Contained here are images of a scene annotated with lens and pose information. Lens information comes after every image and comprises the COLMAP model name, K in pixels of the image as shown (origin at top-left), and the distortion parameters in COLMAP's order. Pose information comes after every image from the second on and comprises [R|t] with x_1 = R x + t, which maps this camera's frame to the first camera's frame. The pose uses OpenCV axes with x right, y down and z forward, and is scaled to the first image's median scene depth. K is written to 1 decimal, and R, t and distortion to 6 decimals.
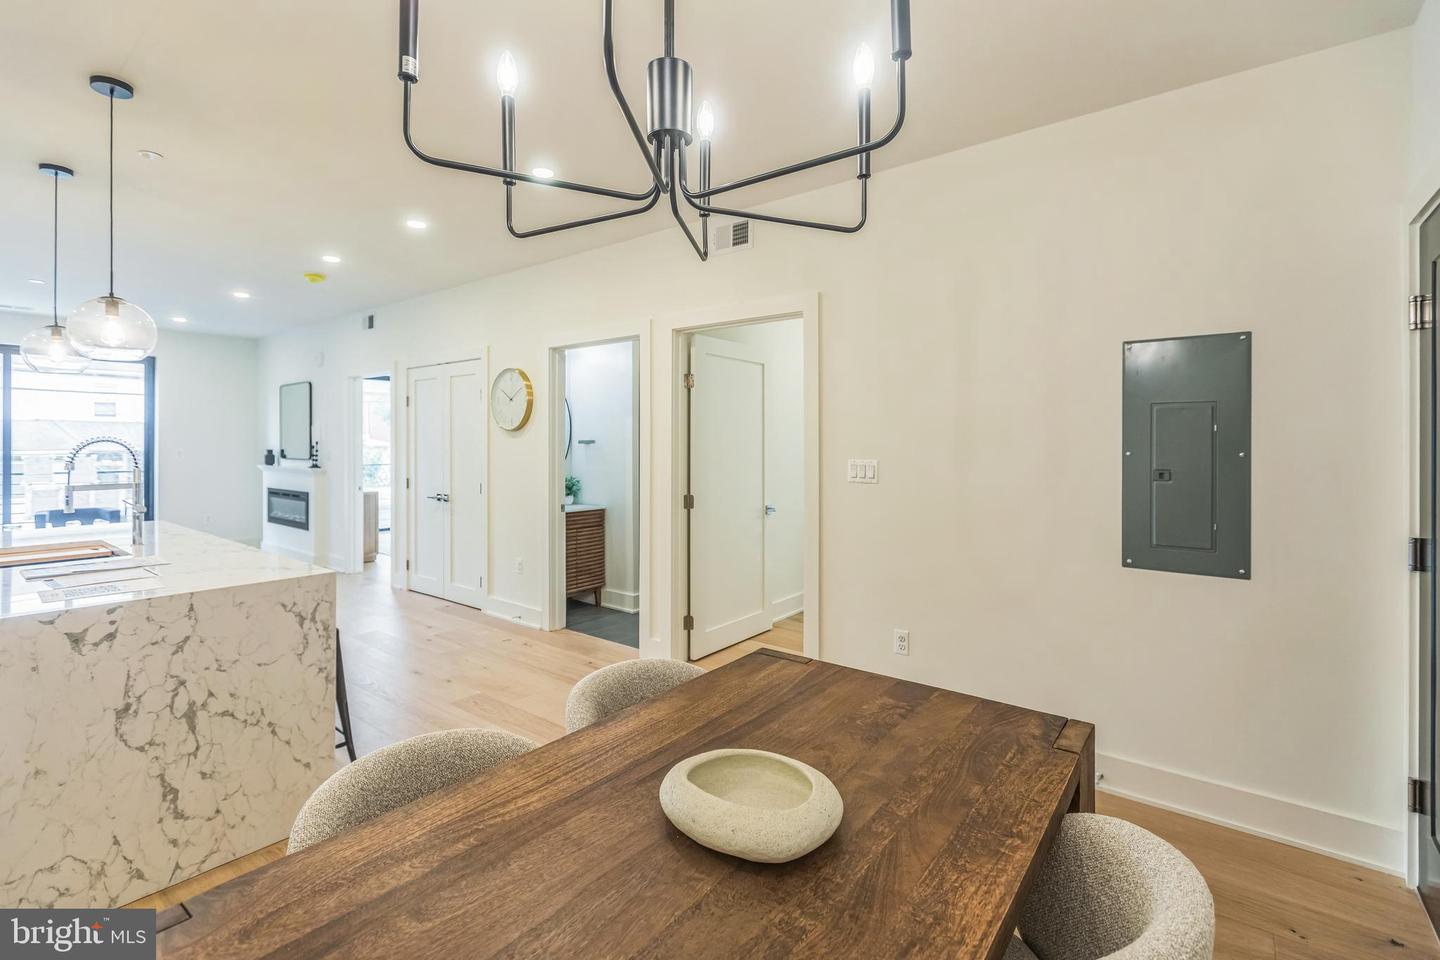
lens RADIAL K [[656.2, 0, 716.0], [0, 656.2, 441.5], [0, 0, 1]] dist [0.002857, 0.000303]
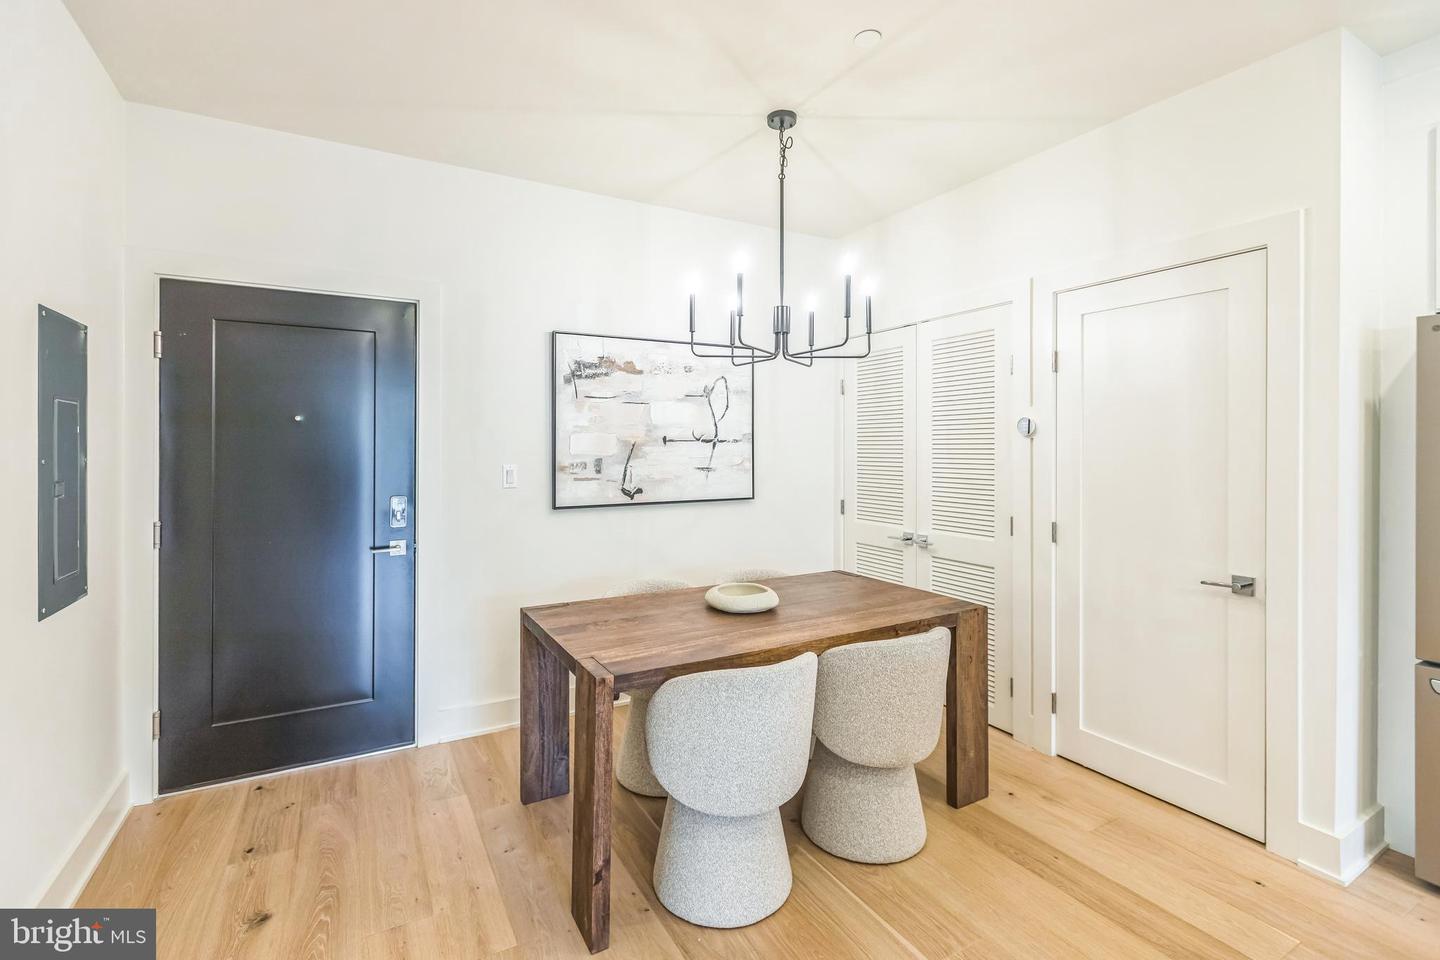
lens RADIAL K [[644.1, 0, 707.3], [0, 644.1, 447.9], [0, 0, 1]] dist [0.002477, 0.000213]
pose [[-0.920383, 0.001774, 0.391013, -0.246810], [0.001343, 0.999998, -0.001376, 0.004231], [-0.391015, -0.000741, -0.920384, 1.062178]]
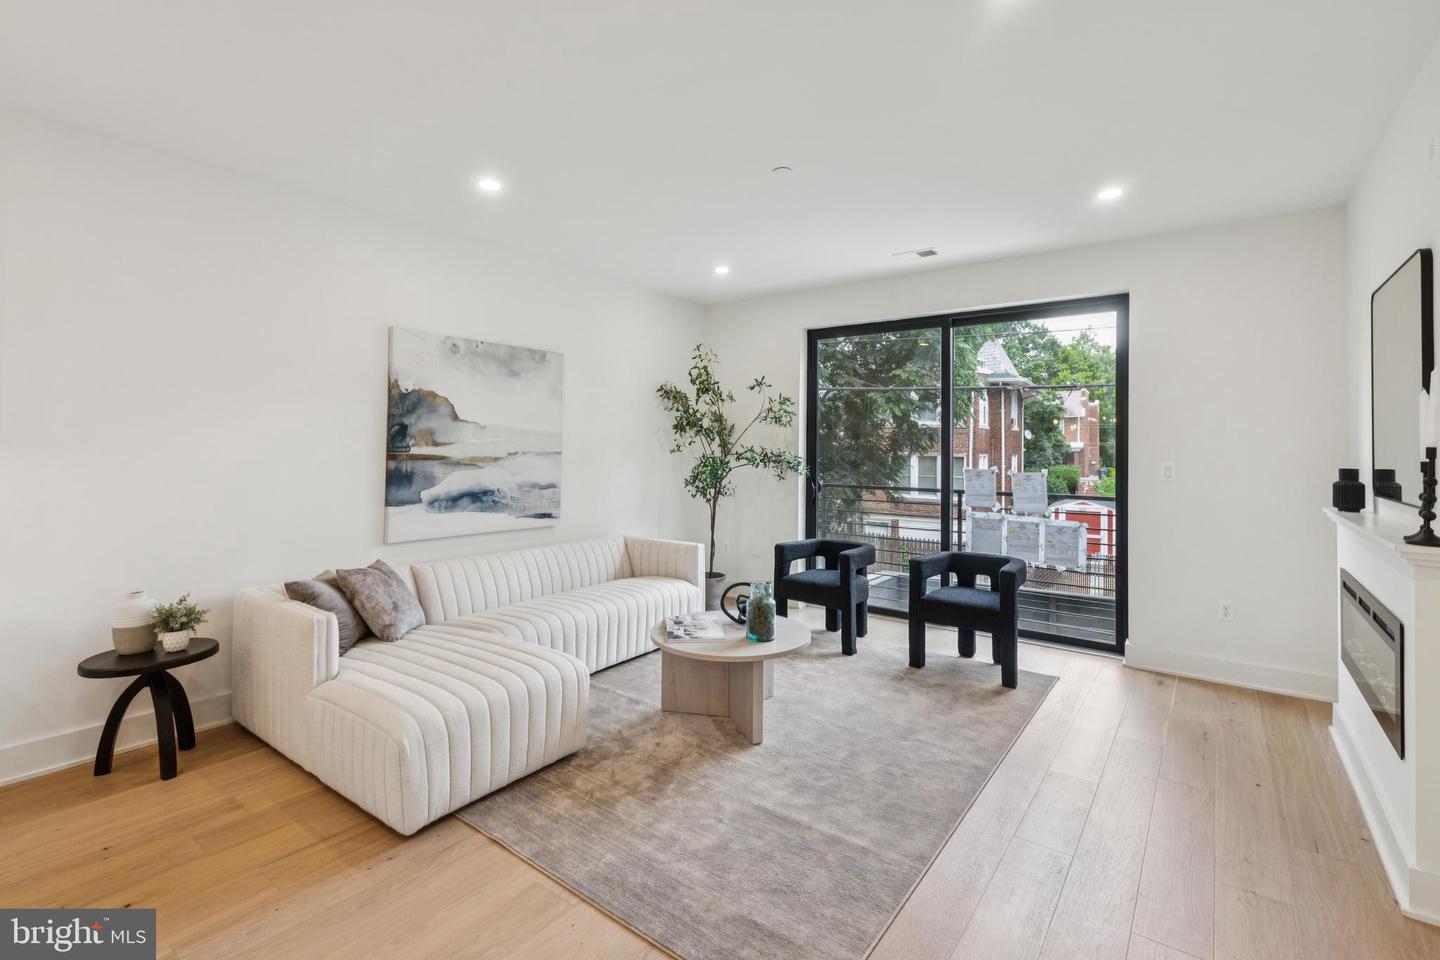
lens RADIAL K [[656.2, 0, 716.0], [0, 656.2, 441.5], [0, 0, 1]] dist [0.002857, 0.000303]
pose [[0.024260, -0.006840, -0.999682, -0.748036], [-0.007113, 0.999950, -0.007014, 0.003420], [0.999680, 0.007280, 0.024210, 1.523181]]
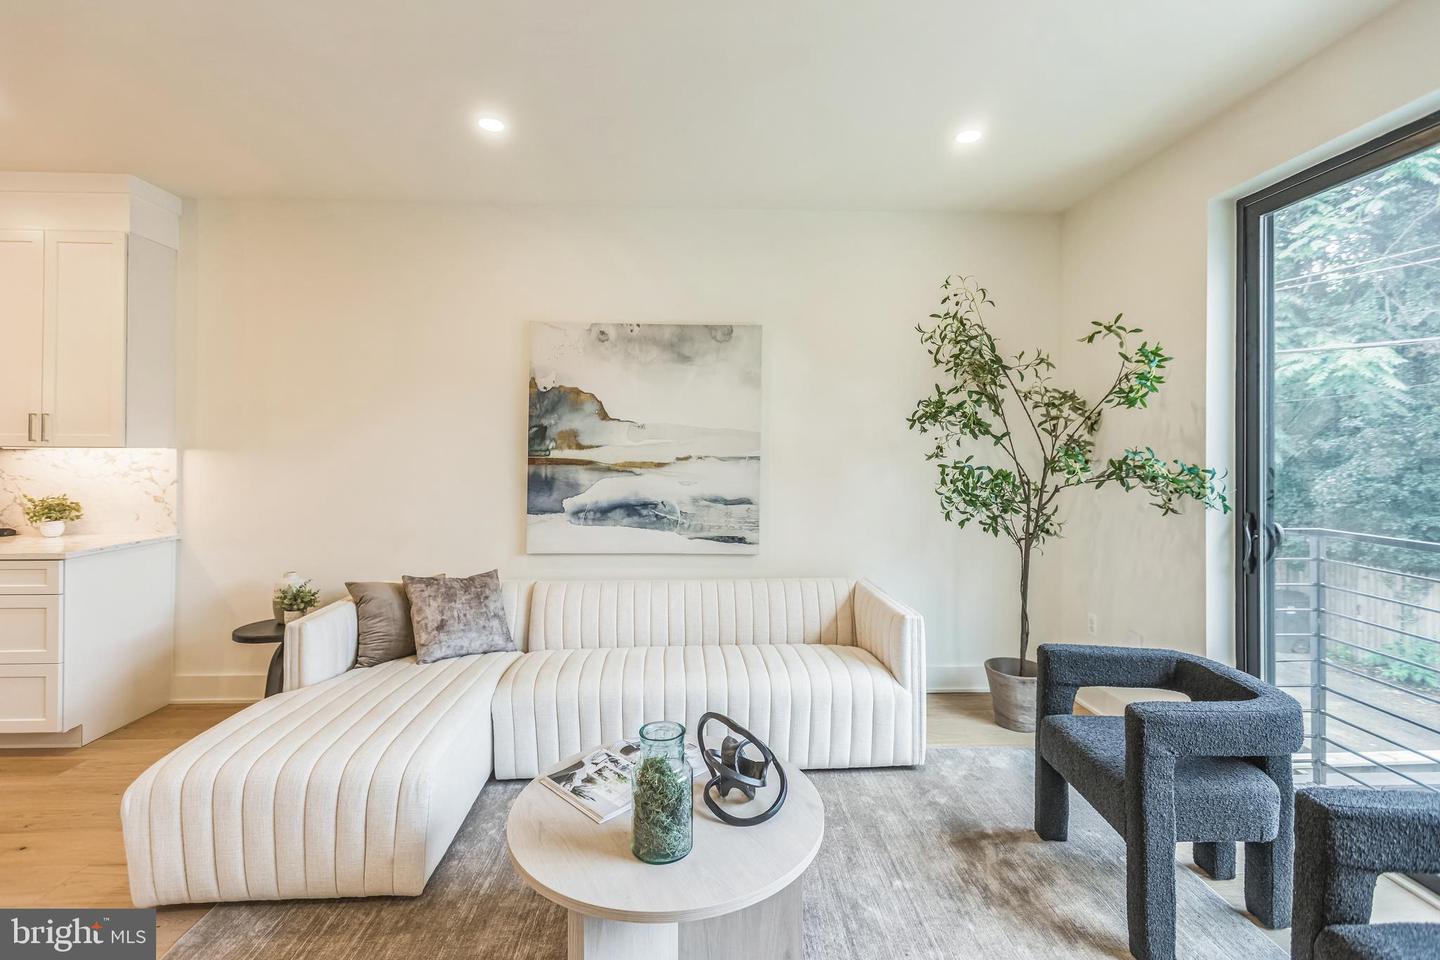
lens RADIAL K [[656.2, 0, 716.0], [0, 656.2, 441.5], [0, 0, 1]] dist [0.002857, 0.000303]
pose [[-0.756959, -0.008248, -0.653410, -1.448124], [-0.001704, 0.999942, -0.010648, 0.005613], [0.653460, -0.006947, -0.756929, 1.996970]]
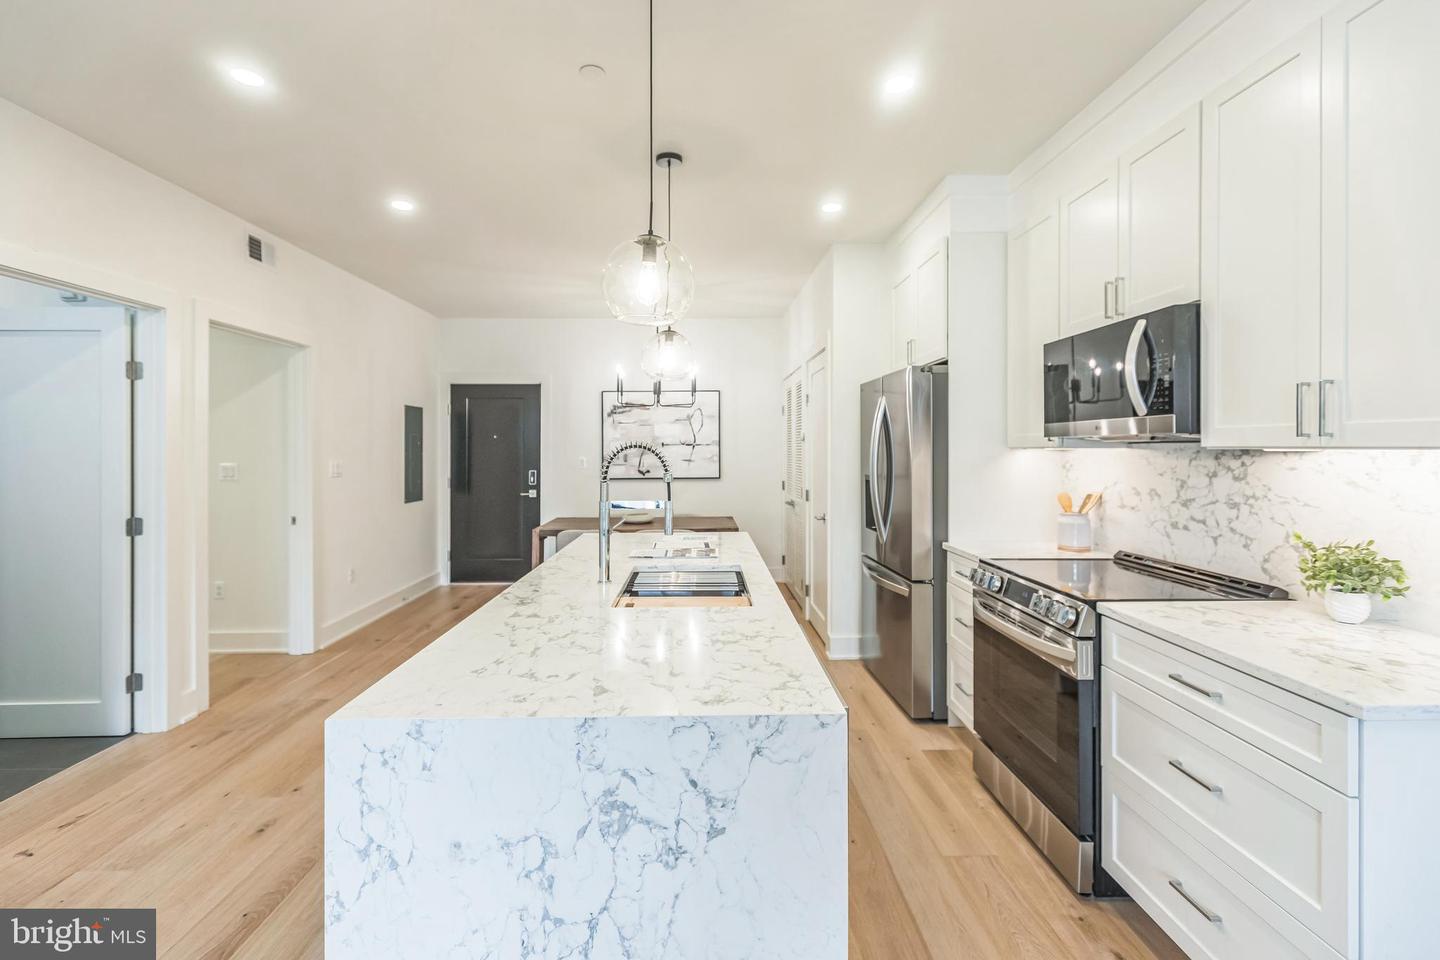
lens RADIAL K [[650.7, 0, 715.5], [0, 650.7, 453.8], [0, 0, 1]] dist [0.001081, -0.000321]
pose [[-0.641729, -0.003260, 0.766925, -1.412188], [0.003506, 0.999968, 0.007184, 0.004212], [-0.766924, 0.007299, -0.641697, 1.269768]]
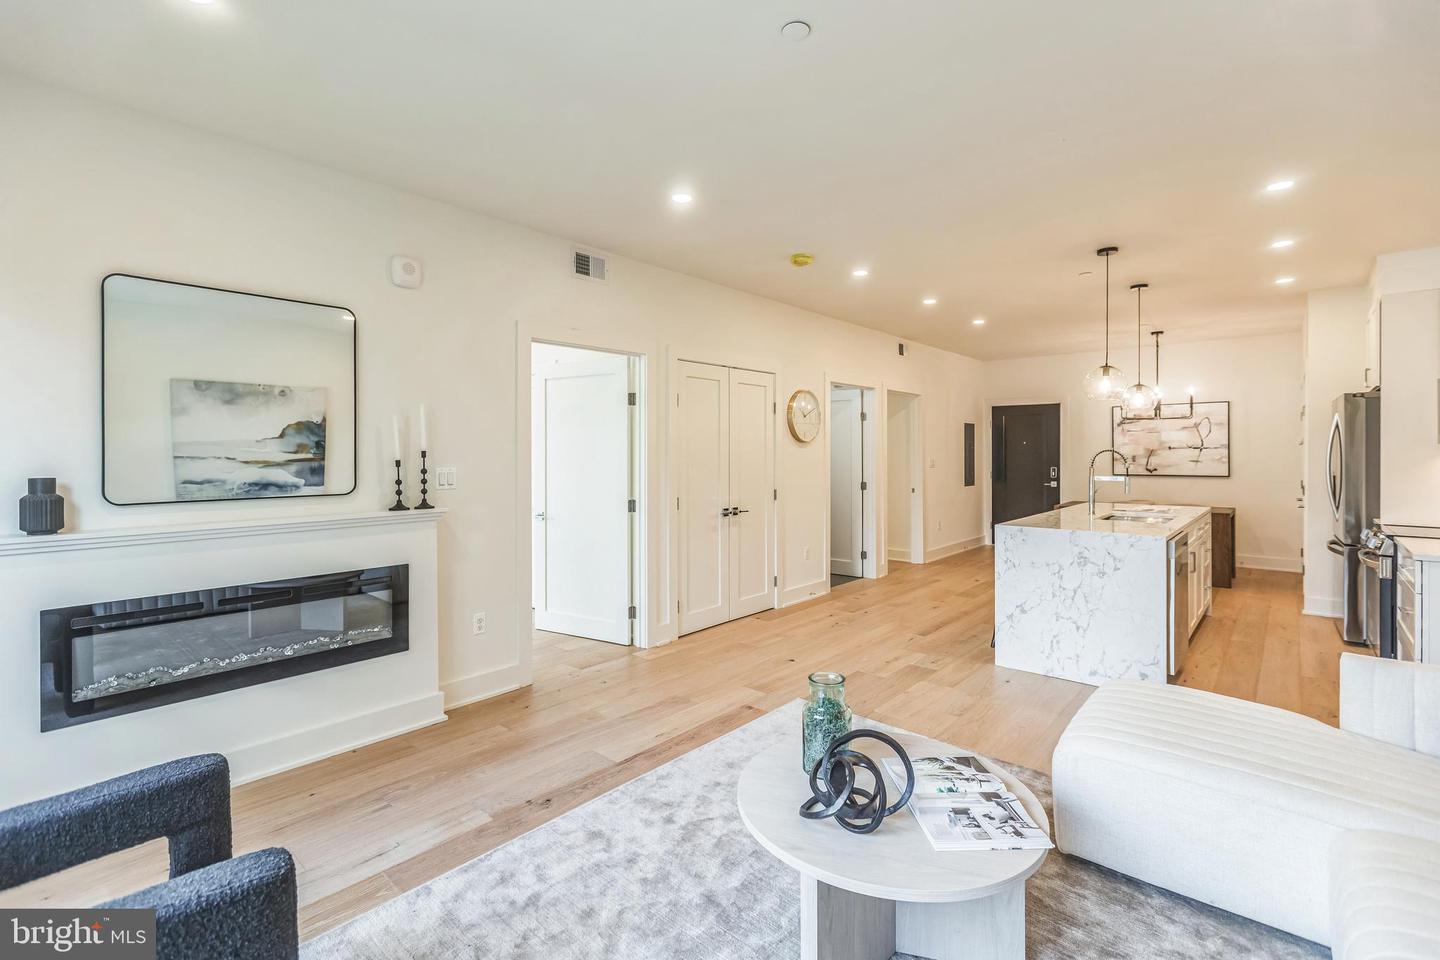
lens RADIAL K [[650.7, 0, 715.5], [0, 650.7, 453.8], [0, 0, 1]] dist [0.001081, -0.000321]
pose [[0.054164, -0.001630, 0.998531, -2.315195], [0.002414, 0.999996, 0.001501, 0.003897], [-0.998529, 0.002329, 0.054168, 1.684178]]
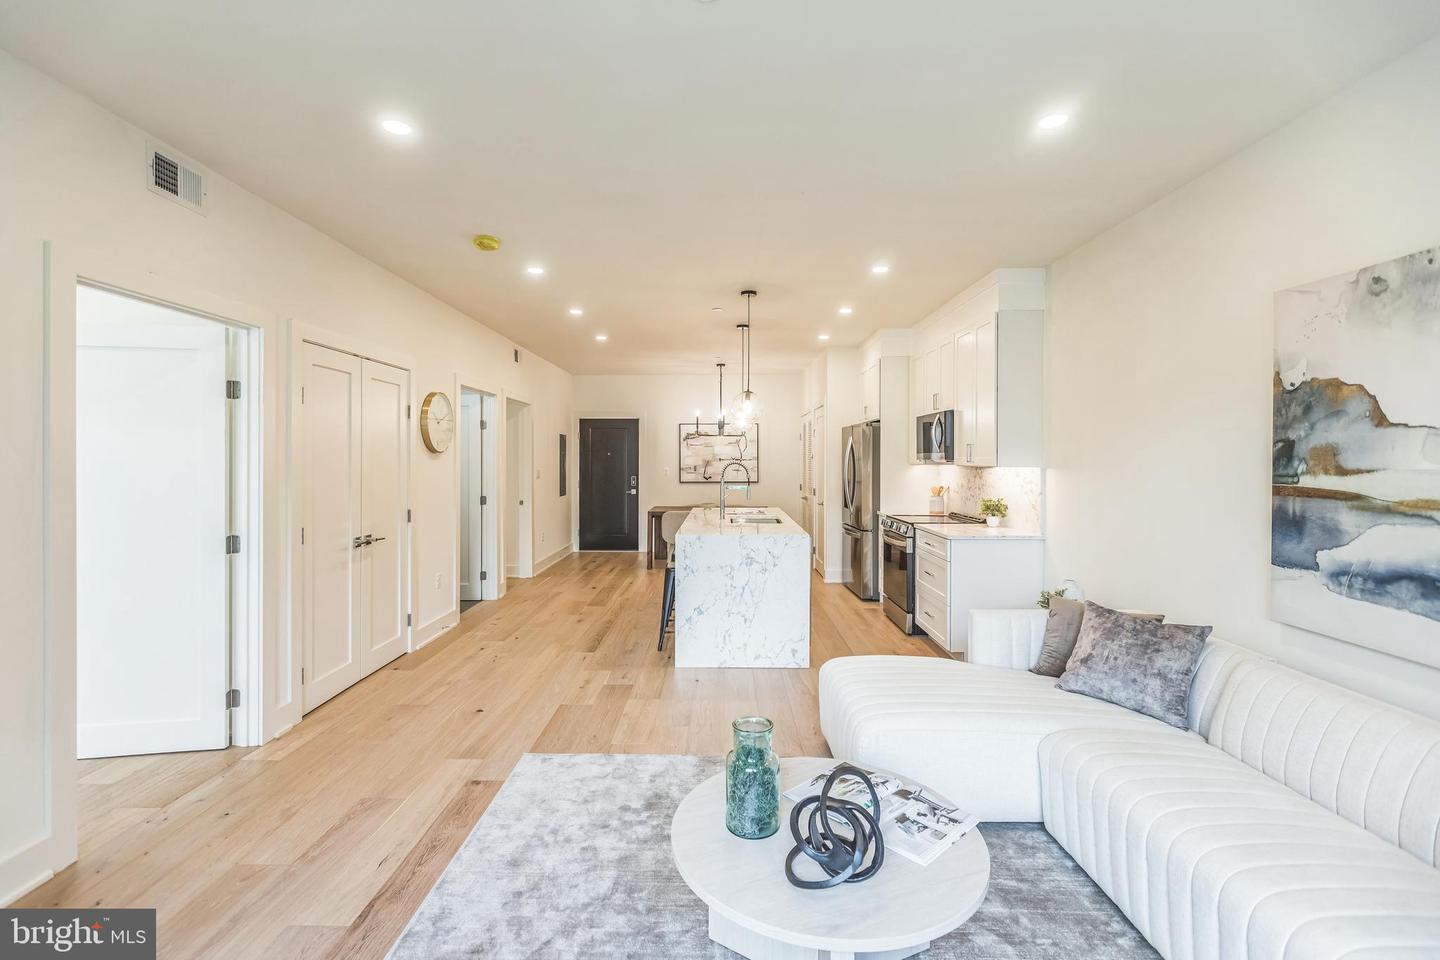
lens RADIAL K [[648.4, 0, 712.6], [0, 648.4, 462.5], [0, 0, 1]] dist [0.001856, -0.000132]
pose [[-0.609890, -0.003336, 0.792479, -2.123520], [-0.000534, 0.999993, 0.003798, -0.007992], [-0.792486, 0.001893, -0.609887, 1.962351]]
